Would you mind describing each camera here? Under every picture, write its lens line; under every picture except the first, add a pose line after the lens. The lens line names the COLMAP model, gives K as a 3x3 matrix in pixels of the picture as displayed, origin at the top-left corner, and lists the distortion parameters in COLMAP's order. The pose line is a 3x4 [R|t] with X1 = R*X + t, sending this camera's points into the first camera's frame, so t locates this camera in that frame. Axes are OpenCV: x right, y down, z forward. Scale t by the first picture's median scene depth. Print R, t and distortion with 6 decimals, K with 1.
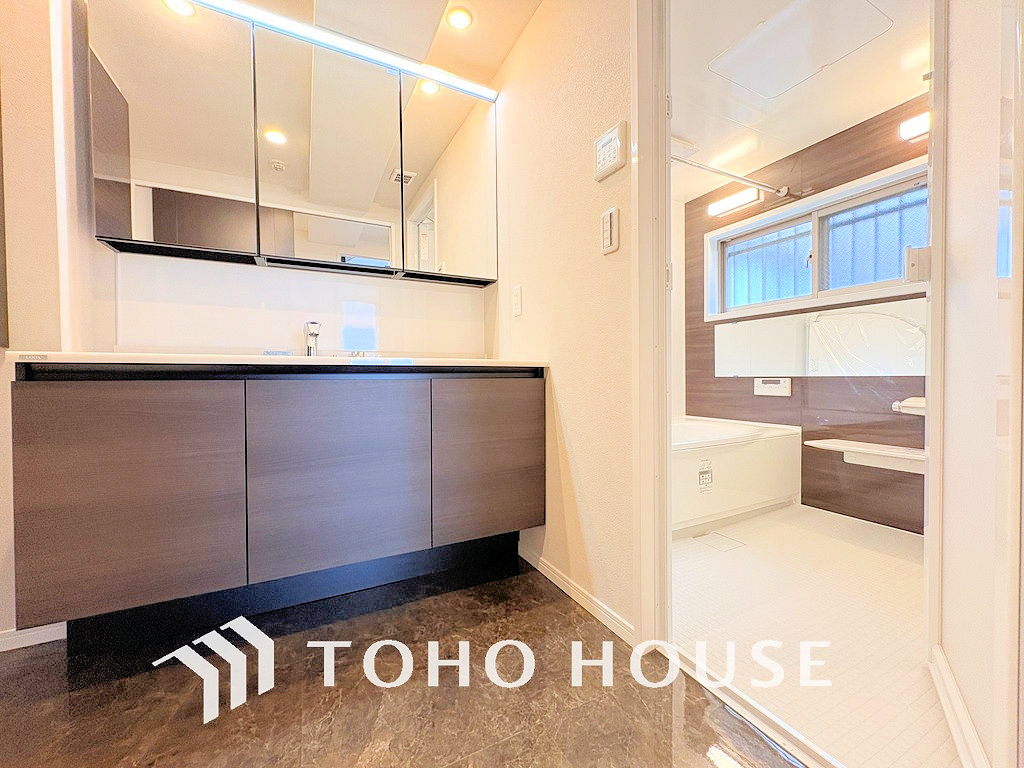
lens RADIAL K [[409.9, 0, 509.7], [0, 409.9, 383.6], [0, 0, 1]] dist [0.003099, -0.000088]
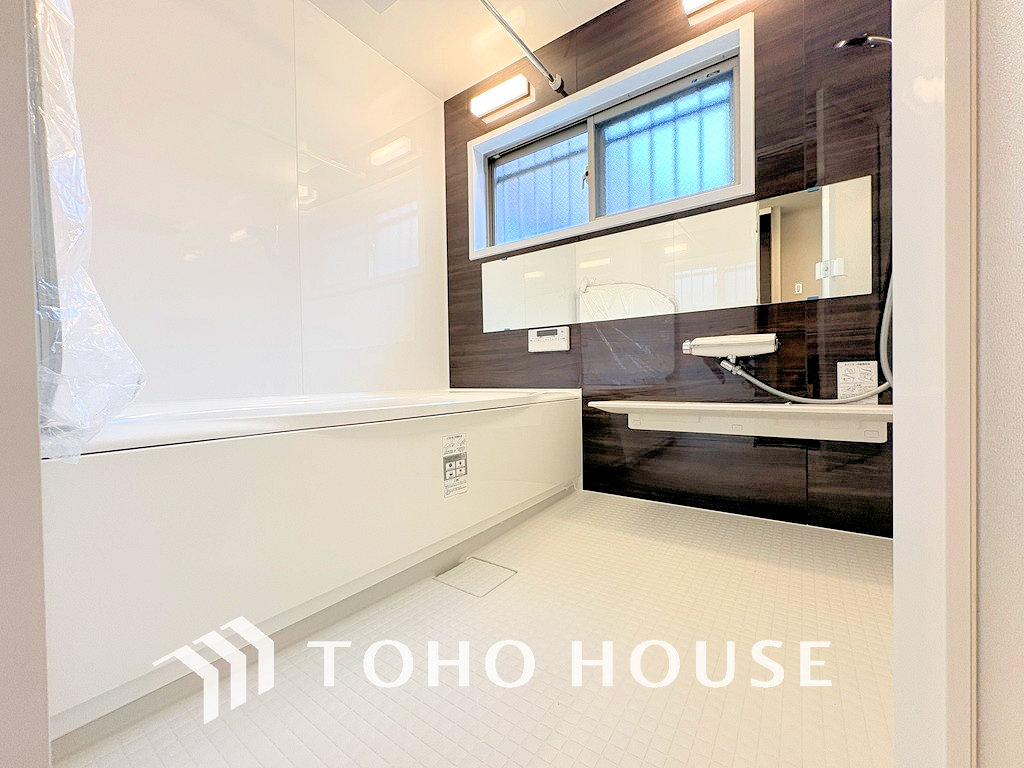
lens RADIAL K [[409.9, 0, 511.1], [0, 409.9, 382.6], [0, 0, 1]] dist [0.003099, -0.000088]
pose [[0.881896, -0.009839, 0.471341, 0.208766], [0.014996, 0.999862, -0.007186, 0.087895], [-0.471205, 0.013405, 0.881922, 0.345449]]
